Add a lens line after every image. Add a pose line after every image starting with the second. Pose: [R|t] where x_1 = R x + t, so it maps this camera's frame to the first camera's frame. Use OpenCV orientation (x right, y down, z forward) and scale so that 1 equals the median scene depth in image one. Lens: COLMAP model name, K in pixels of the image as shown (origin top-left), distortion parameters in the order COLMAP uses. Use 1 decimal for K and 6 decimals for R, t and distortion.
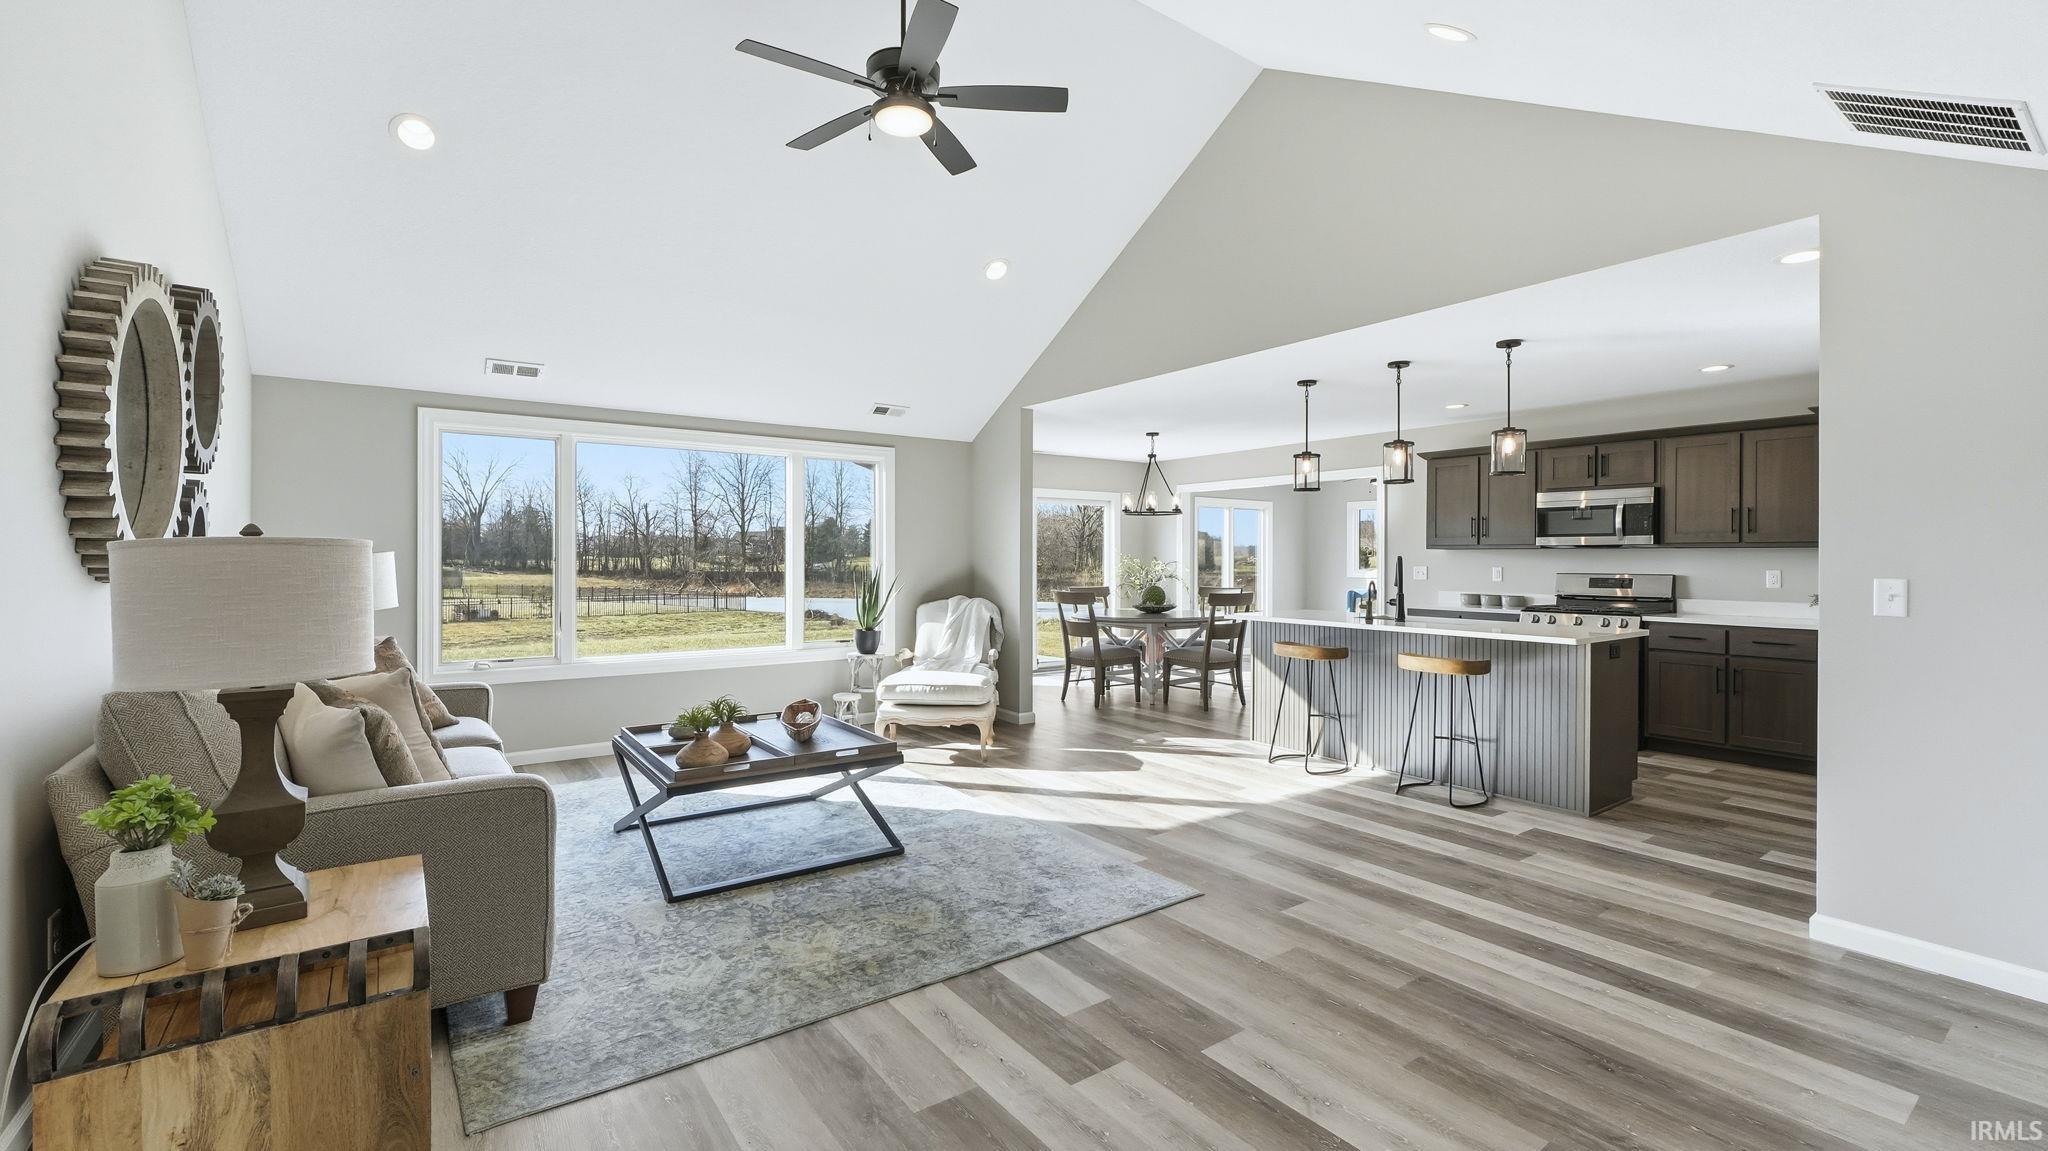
lens RADIAL K [[858.5, 0, 1009.4], [0, 858.5, 550.3], [0, 0, 1]] dist [-0.007225, 0.000602]
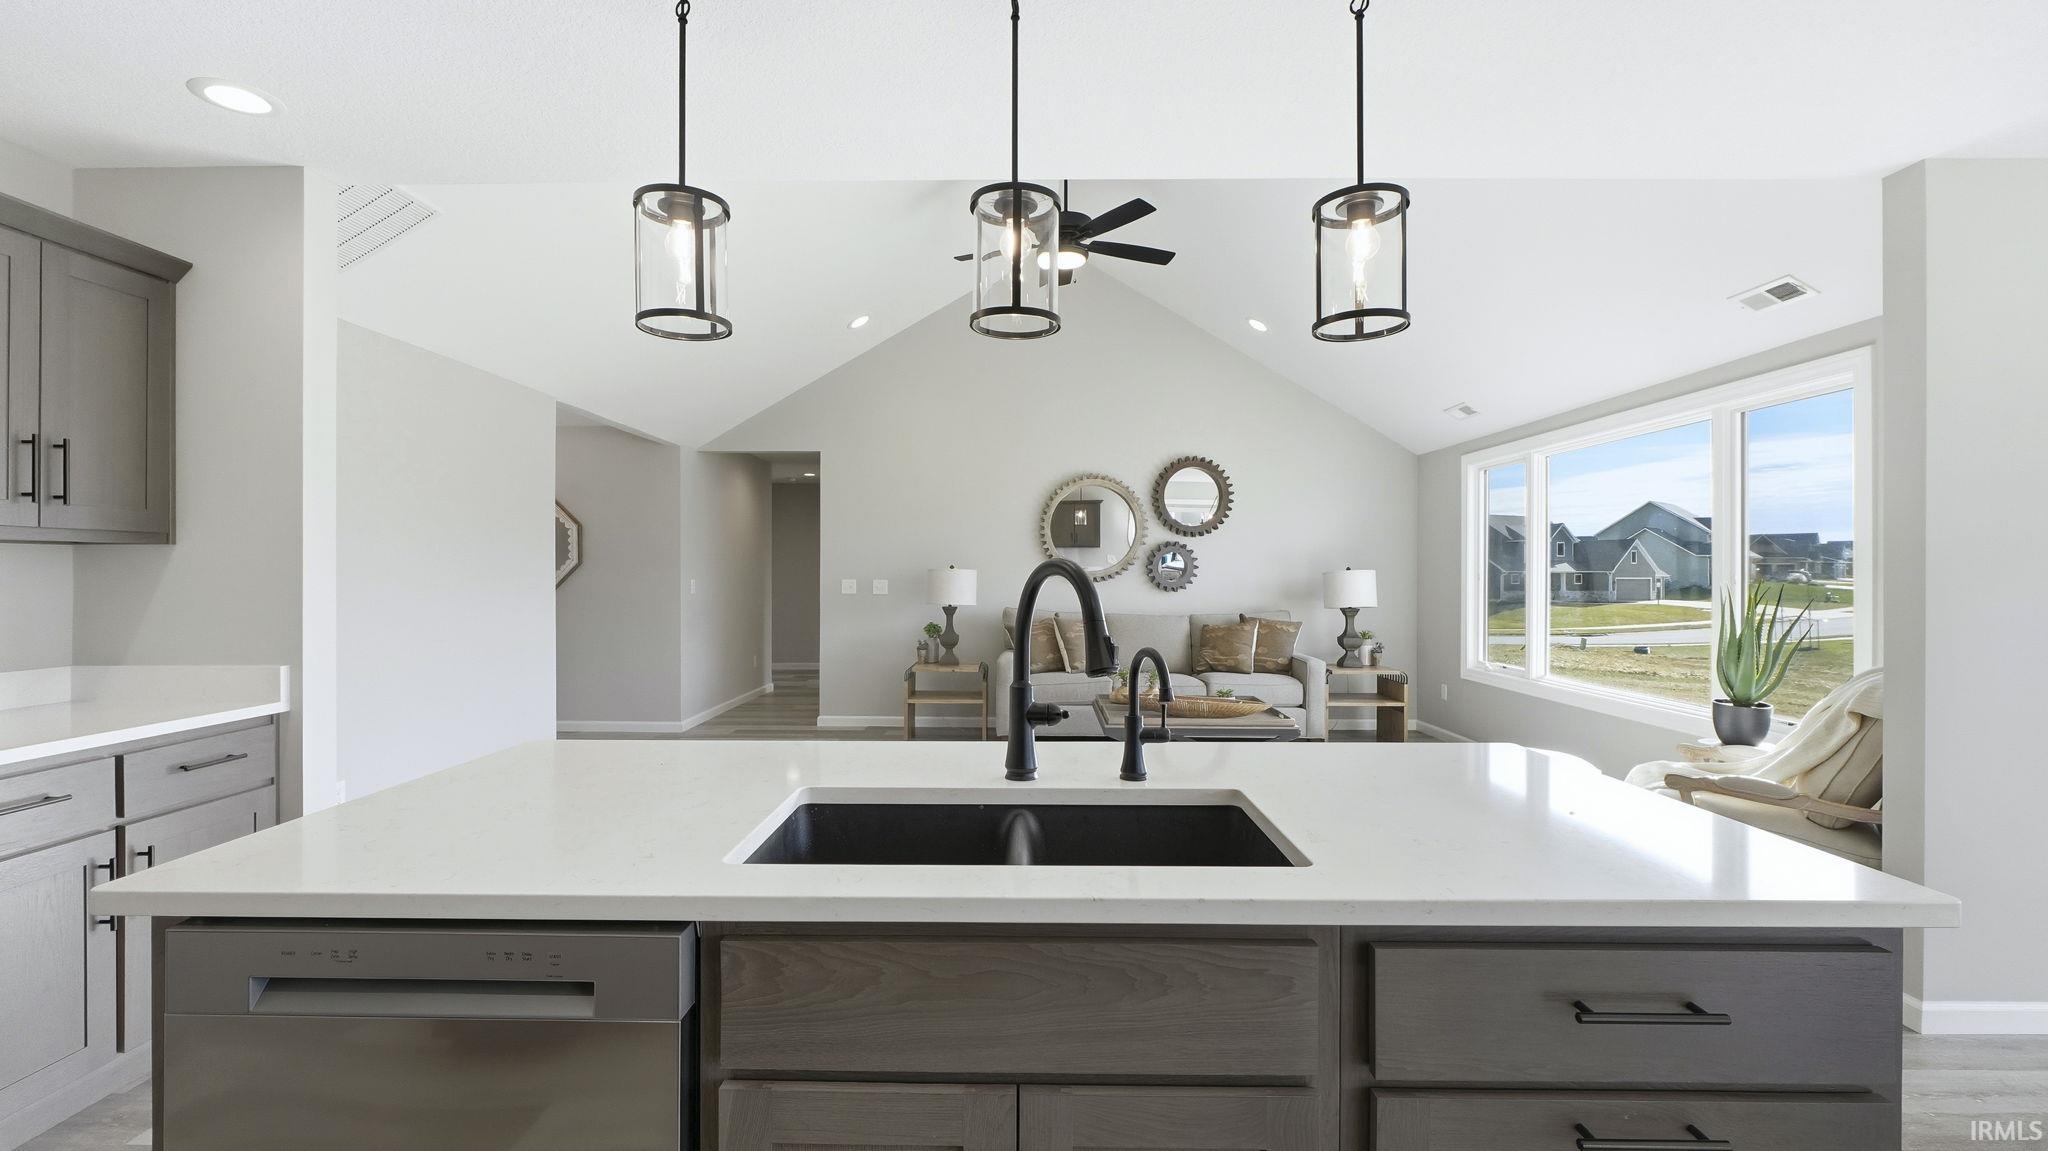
lens RADIAL K [[858.5, 0, 1017.5], [0, 858.5, 564.3], [0, 0, 1]] dist [-0.007225, 0.000602]
pose [[-0.584213, -0.013222, -0.811492, 0.580025], [0.003881, 0.999810, -0.019084, 0.012016], [0.811591, -0.014298, -0.584051, 0.966387]]
